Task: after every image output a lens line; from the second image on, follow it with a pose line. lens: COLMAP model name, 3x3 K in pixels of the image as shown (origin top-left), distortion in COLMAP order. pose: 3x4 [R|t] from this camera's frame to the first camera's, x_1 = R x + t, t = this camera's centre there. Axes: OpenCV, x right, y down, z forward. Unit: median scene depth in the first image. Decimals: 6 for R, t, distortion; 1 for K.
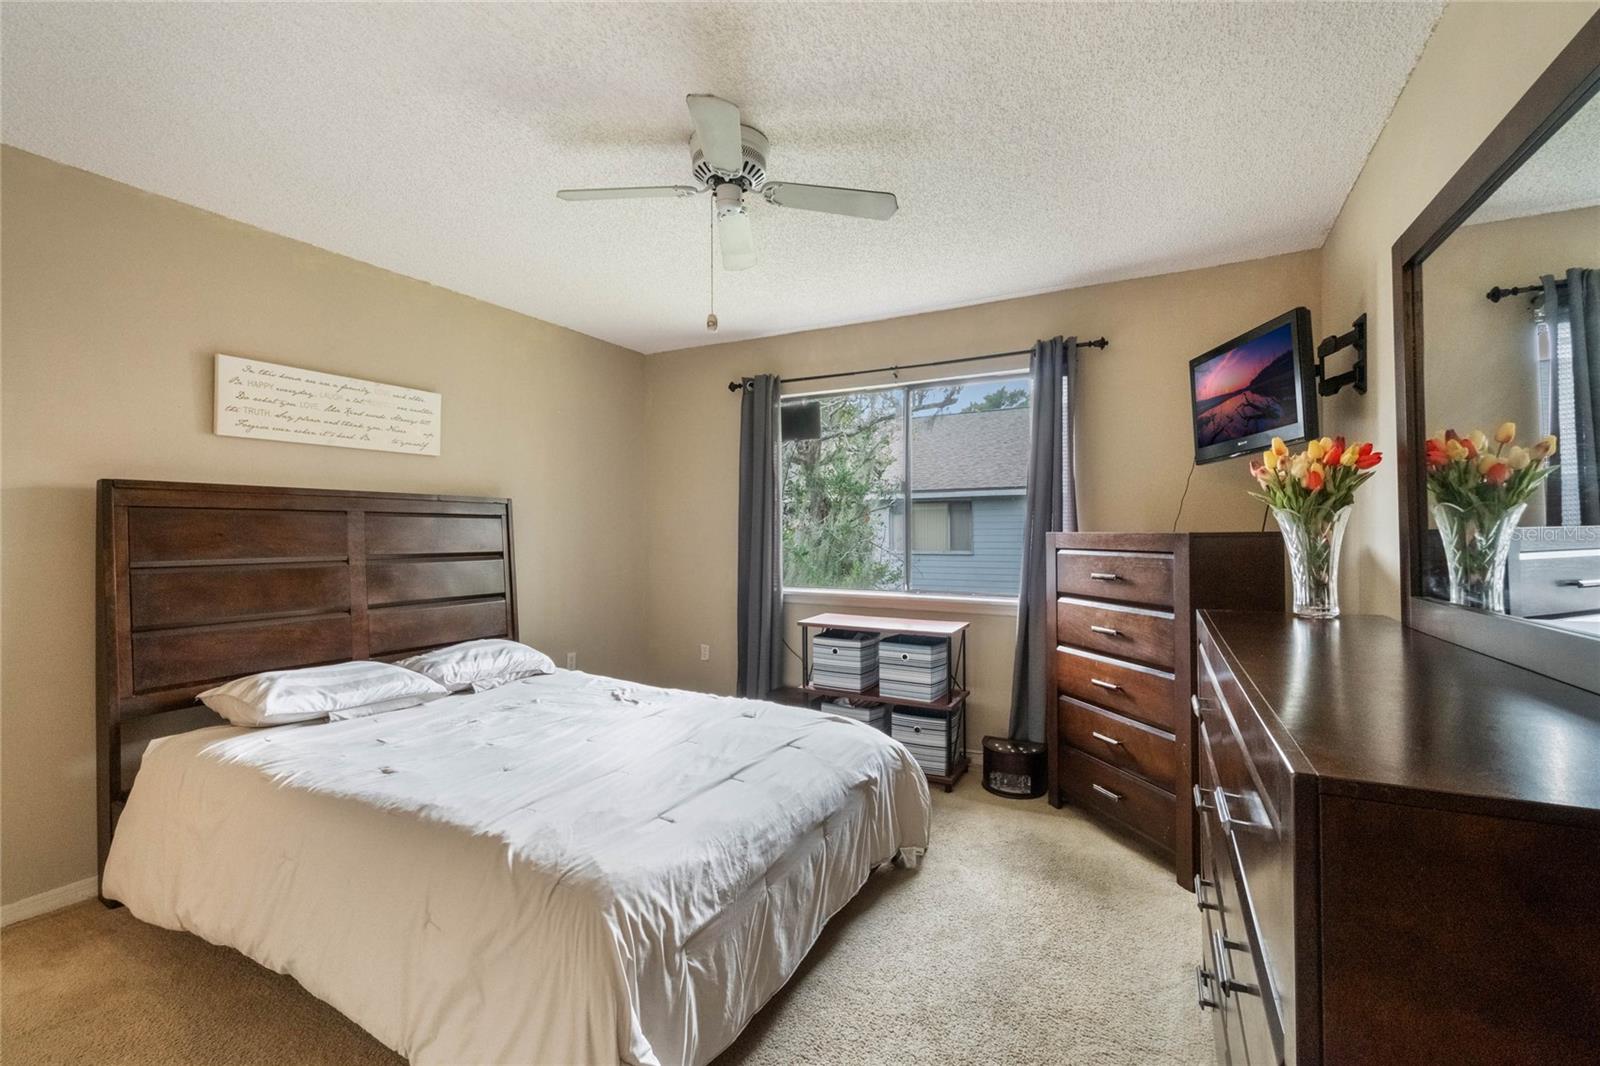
lens RADIAL K [[688.4, 0, 793.4], [0, 688.4, 530.1], [0, 0, 1]] dist [-0.007236, 0.002571]
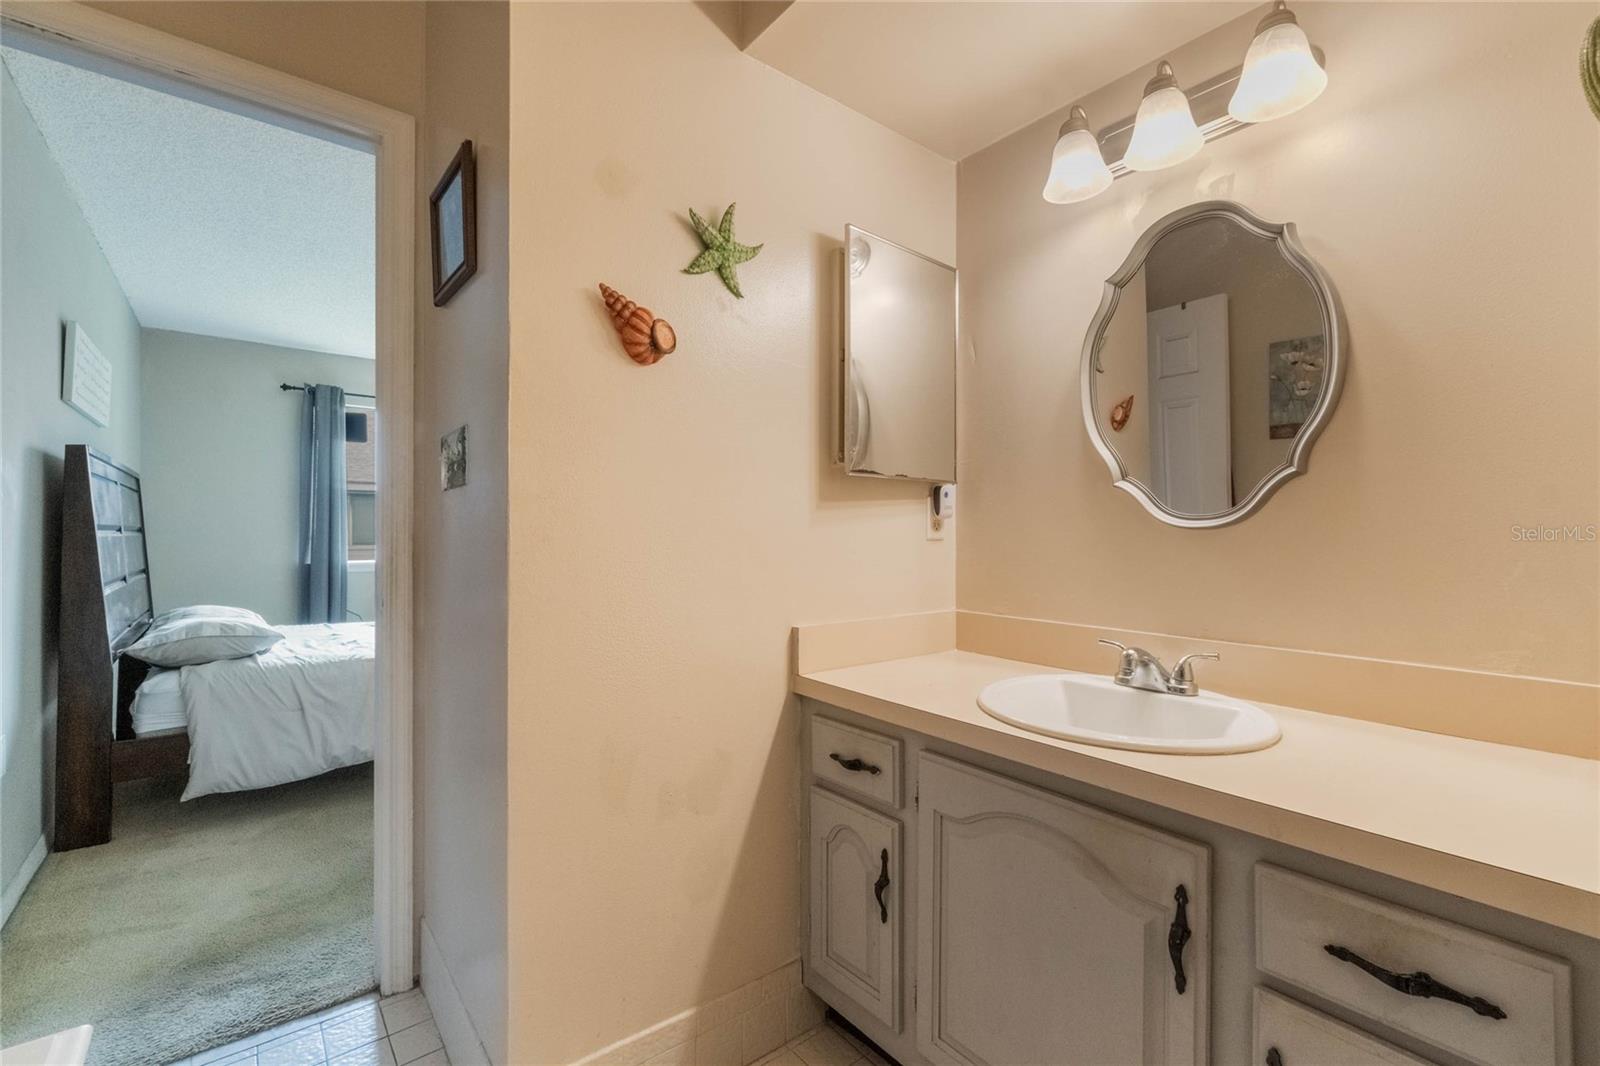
lens RADIAL K [[688.4, 0, 793.0], [0, 688.4, 527.5], [0, 0, 1]] dist [-0.007236, 0.002571]
pose [[0.389501, 0.004980, 0.921013, -1.380488], [-0.002833, 0.999987, -0.004209, 0.046298], [-0.921022, -0.000969, 0.389510, -0.372116]]
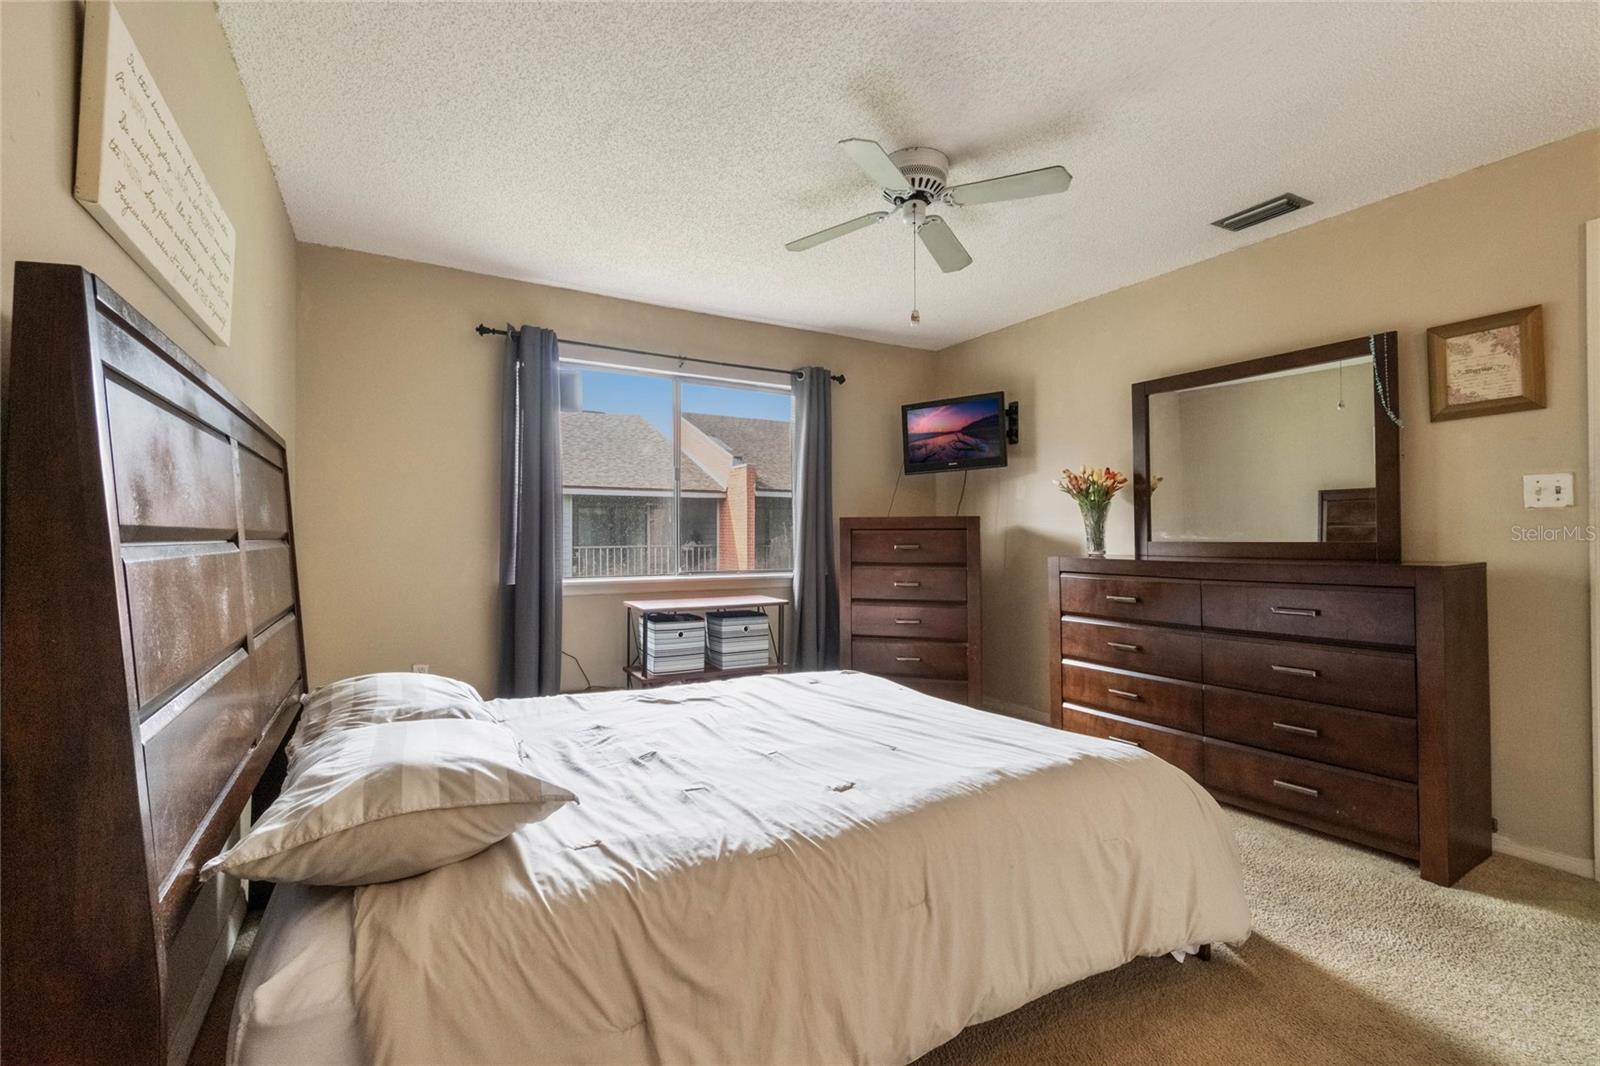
lens RADIAL K [[688.4, 0, 796.5], [0, 688.4, 532.4], [0, 0, 1]] dist [-0.007236, 0.002571]
pose [[0.522395, 0.003620, 0.852696, -0.981736], [-0.002673, 0.999993, -0.002608, 0.044003], [-0.852699, -0.000917, 0.522401, 0.477201]]
